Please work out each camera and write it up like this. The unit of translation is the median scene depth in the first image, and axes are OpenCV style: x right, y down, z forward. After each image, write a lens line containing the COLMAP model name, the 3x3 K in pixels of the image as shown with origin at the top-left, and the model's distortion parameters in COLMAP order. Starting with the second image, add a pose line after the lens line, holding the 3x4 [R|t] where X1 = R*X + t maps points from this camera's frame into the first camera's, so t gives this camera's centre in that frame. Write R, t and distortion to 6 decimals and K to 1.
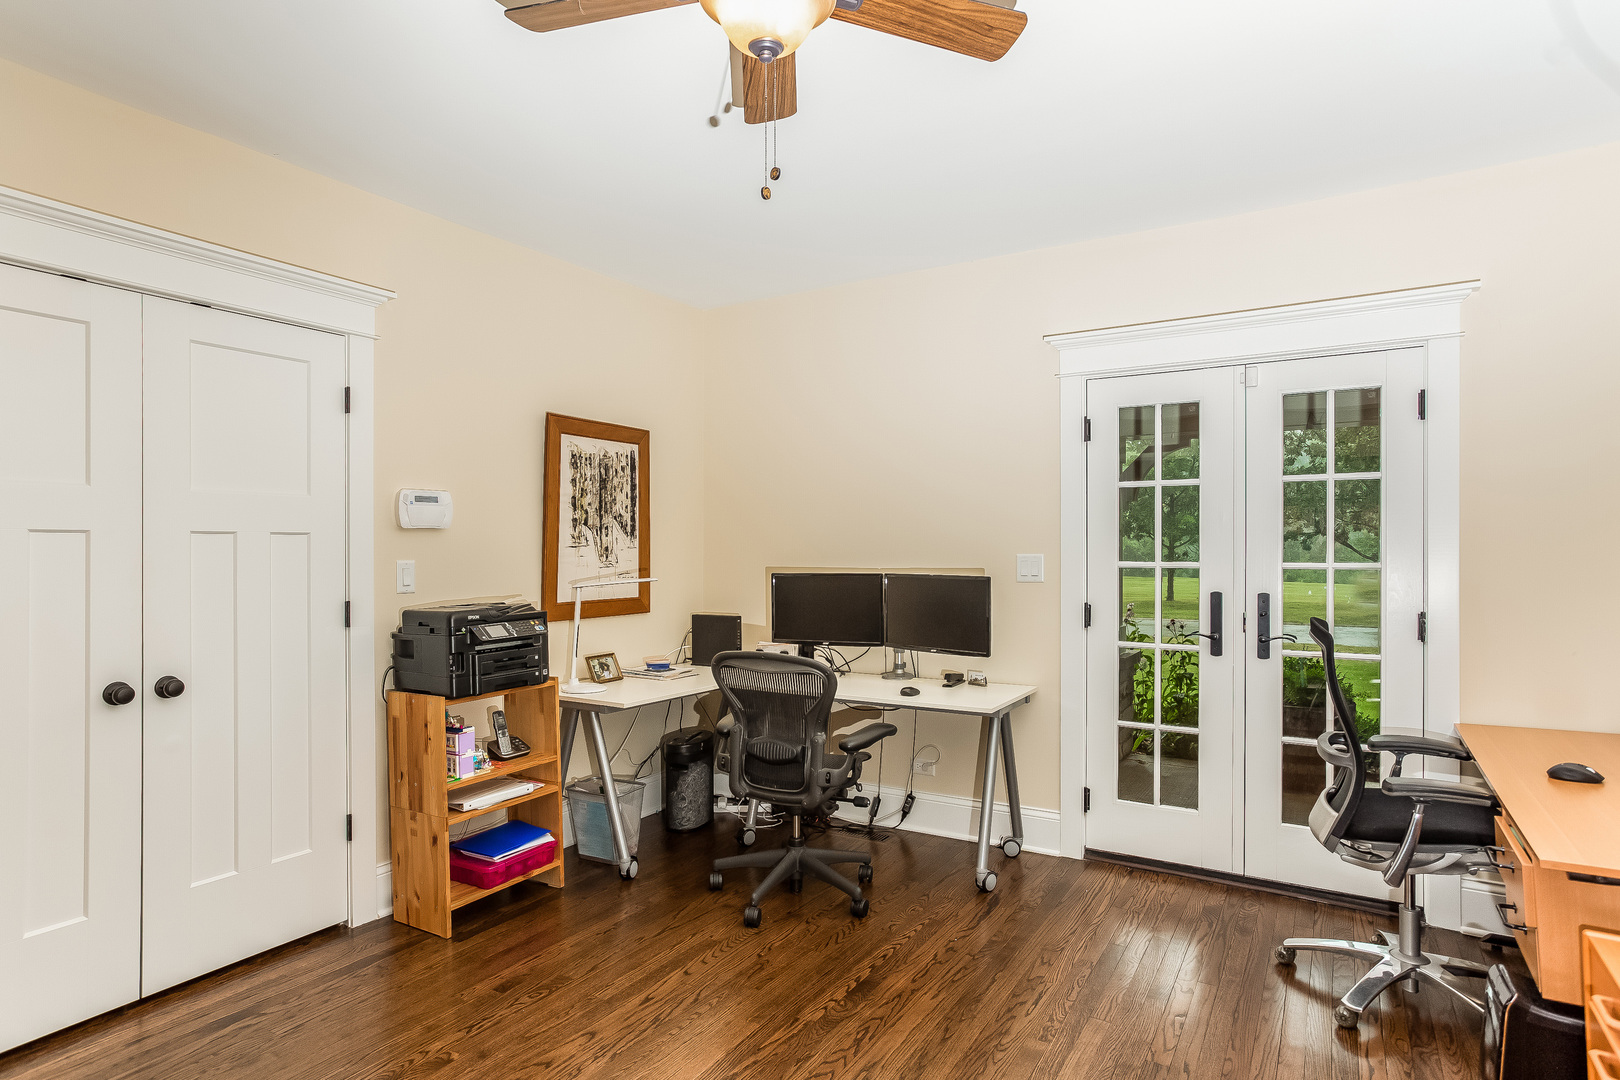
lens RADIAL K [[908.6, 0, 810.0], [0, 908.6, 540.0], [0, 0, 1]] dist [0.000527, -0.000155]
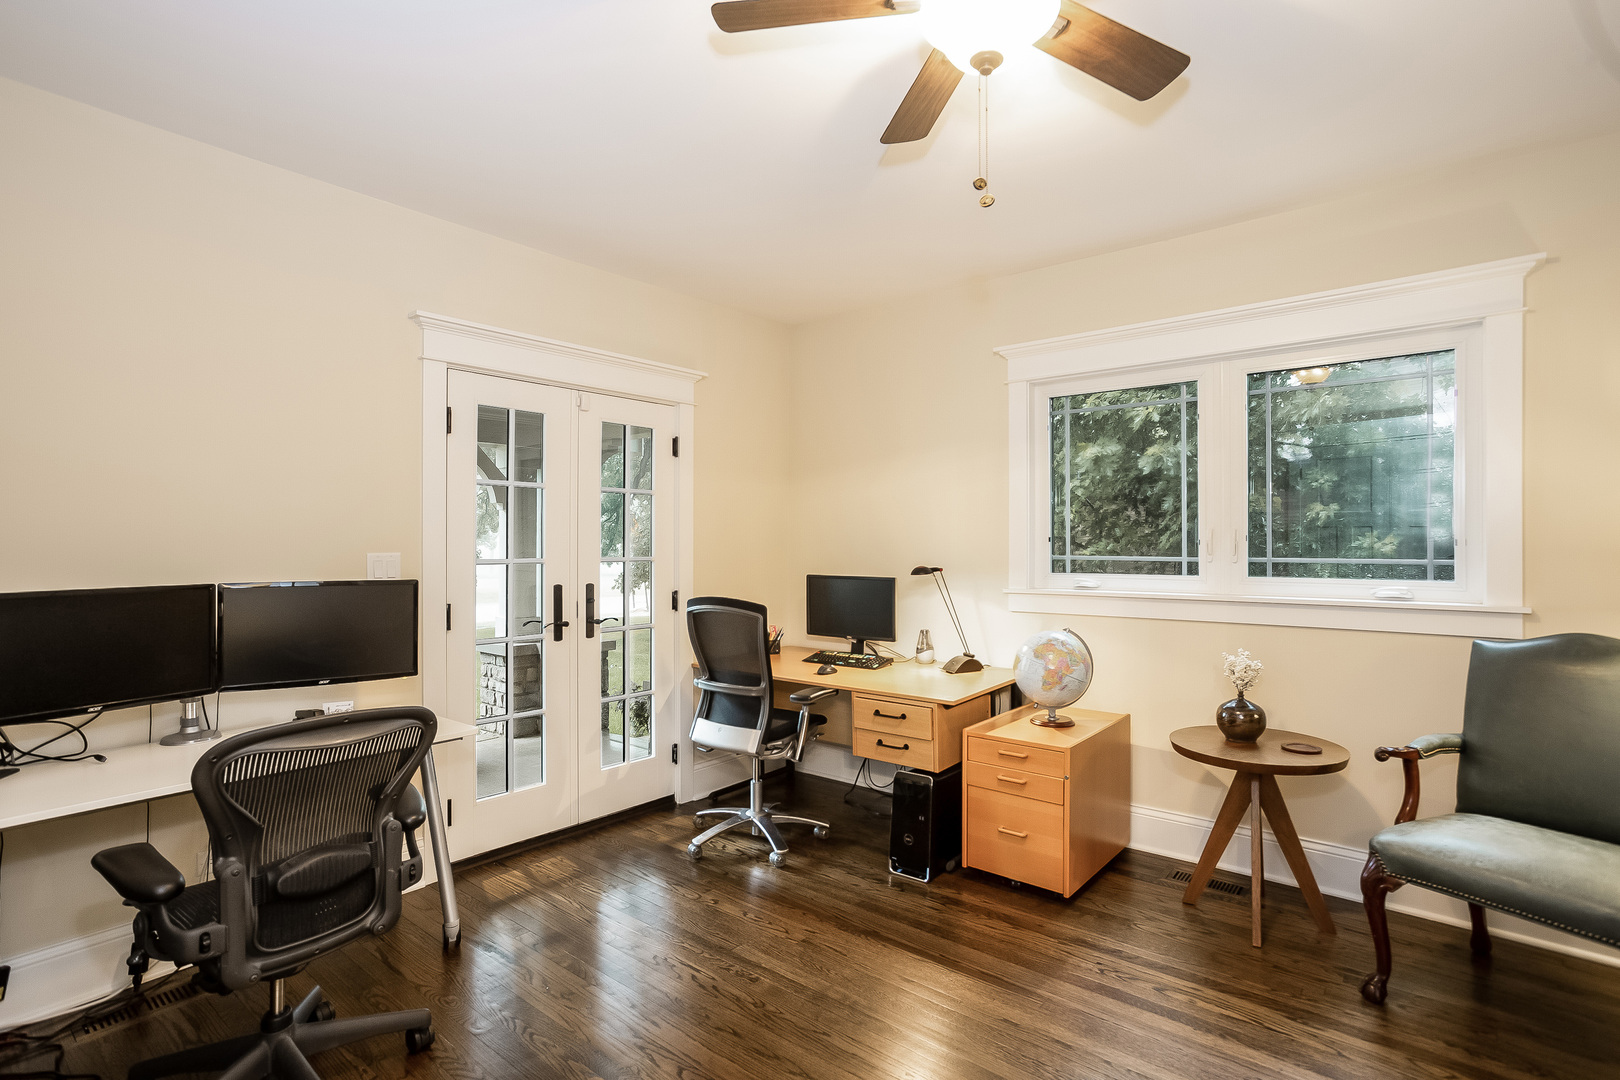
lens RADIAL K [[774.6, 0, 810.0], [0, 774.6, 540.0], [0, 0, 1]] dist [0.000830, 0.000656]
pose [[0.152735, 0.010709, 0.988209, -0.467012], [-0.000797, 0.999942, -0.010713, 0.011844], [-0.988267, 0.000848, 0.152735, 0.538167]]
